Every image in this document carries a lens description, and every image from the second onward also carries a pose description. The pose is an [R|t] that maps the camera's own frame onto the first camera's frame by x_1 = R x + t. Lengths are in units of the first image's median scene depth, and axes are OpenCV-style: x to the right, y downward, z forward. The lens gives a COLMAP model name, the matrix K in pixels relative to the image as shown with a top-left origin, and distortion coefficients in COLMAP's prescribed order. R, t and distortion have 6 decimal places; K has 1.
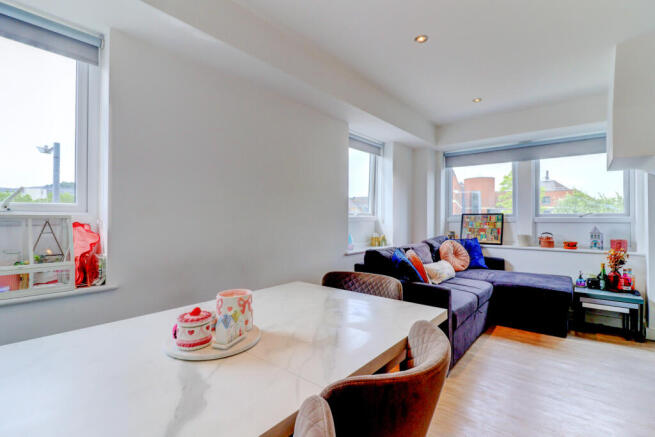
lens RADIAL K [[308.9, 0, 328.5], [0, 308.9, 217.3], [0, 0, 1]] dist [0.033211, -0.021887]
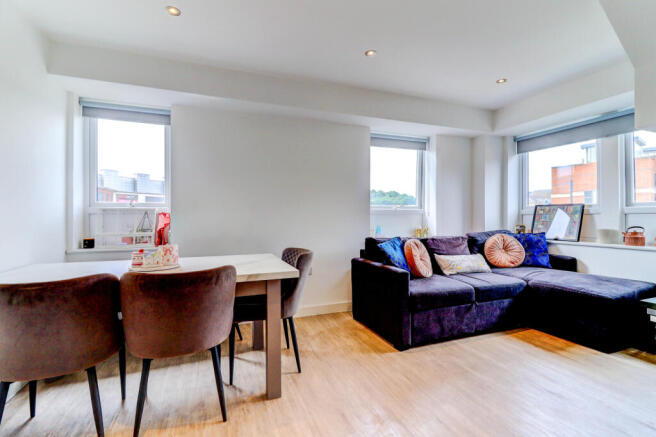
lens RADIAL K [[304.4, 0, 325.1], [0, 304.4, 216.0], [0, 0, 1]] dist [0.001644, -0.004647]
pose [[0.868146, -0.005861, -0.496275, 0.399160], [0.005964, 0.999981, -0.001376, 0.019296], [0.496273, -0.001765, 0.868165, -0.038614]]
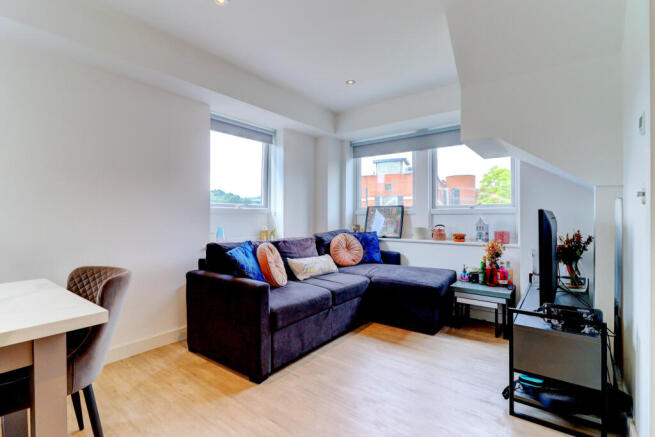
lens RADIAL K [[308.9, 0, 328.5], [0, 308.9, 217.3], [0, 0, 1]] dist [0.033211, -0.021887]
pose [[0.999172, -0.003888, 0.040487, 0.317184], [0.003630, 0.999973, 0.006437, 0.018437], [-0.040511, -0.006285, 0.999159, 0.062649]]
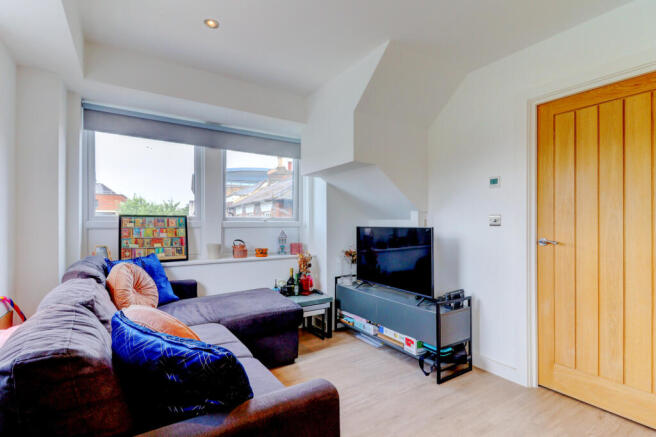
lens RADIAL K [[309.4, 0, 329.0], [0, 309.4, 217.3], [0, 0, 1]] dist [0.033211, -0.021887]
pose [[0.288284, 0.016548, 0.957402, -0.024603], [-0.003636, 0.999862, -0.016187, 0.001931], [-0.957538, 0.001185, 0.288305, 0.527003]]
